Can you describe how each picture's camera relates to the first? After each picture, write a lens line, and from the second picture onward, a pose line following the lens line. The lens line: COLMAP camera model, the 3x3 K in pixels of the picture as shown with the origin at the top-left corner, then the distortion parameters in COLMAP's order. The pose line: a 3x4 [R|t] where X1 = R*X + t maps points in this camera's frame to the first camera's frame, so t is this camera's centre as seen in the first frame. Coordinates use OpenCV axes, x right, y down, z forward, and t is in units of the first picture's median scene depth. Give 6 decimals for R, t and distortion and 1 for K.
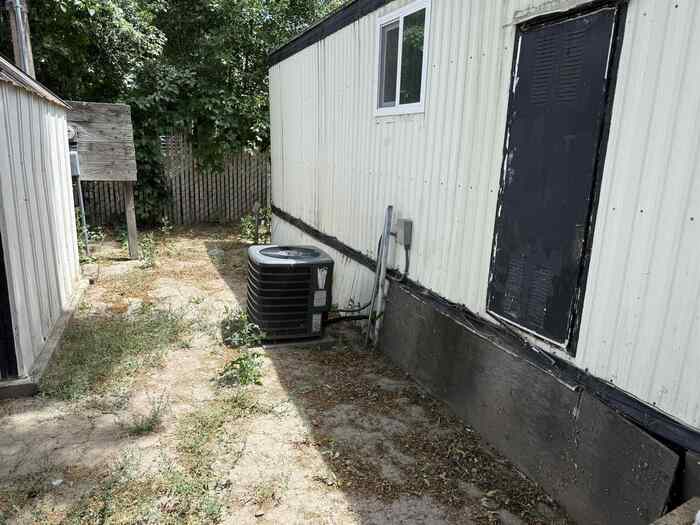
lens RADIAL K [[492.5, 0, 356.3], [0, 492.5, 261.8], [0, 0, 1]] dist [0.035354, -0.046749]
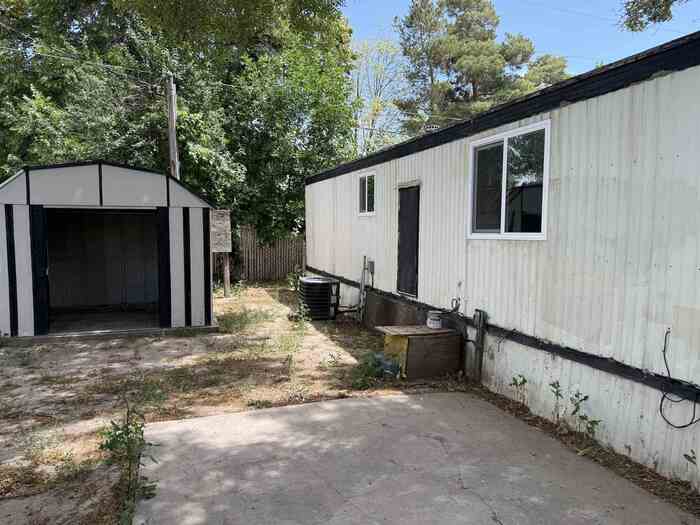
lens RADIAL K [[492.5, 0, 368.6], [0, 492.5, 264.3], [0, 0, 1]] dist [0.035354, -0.046749]
pose [[0.999500, -0.025175, -0.019115, 0.084810], [0.021954, 0.987947, -0.153230, 0.174848], [0.022742, 0.152734, 0.988006, -0.782680]]
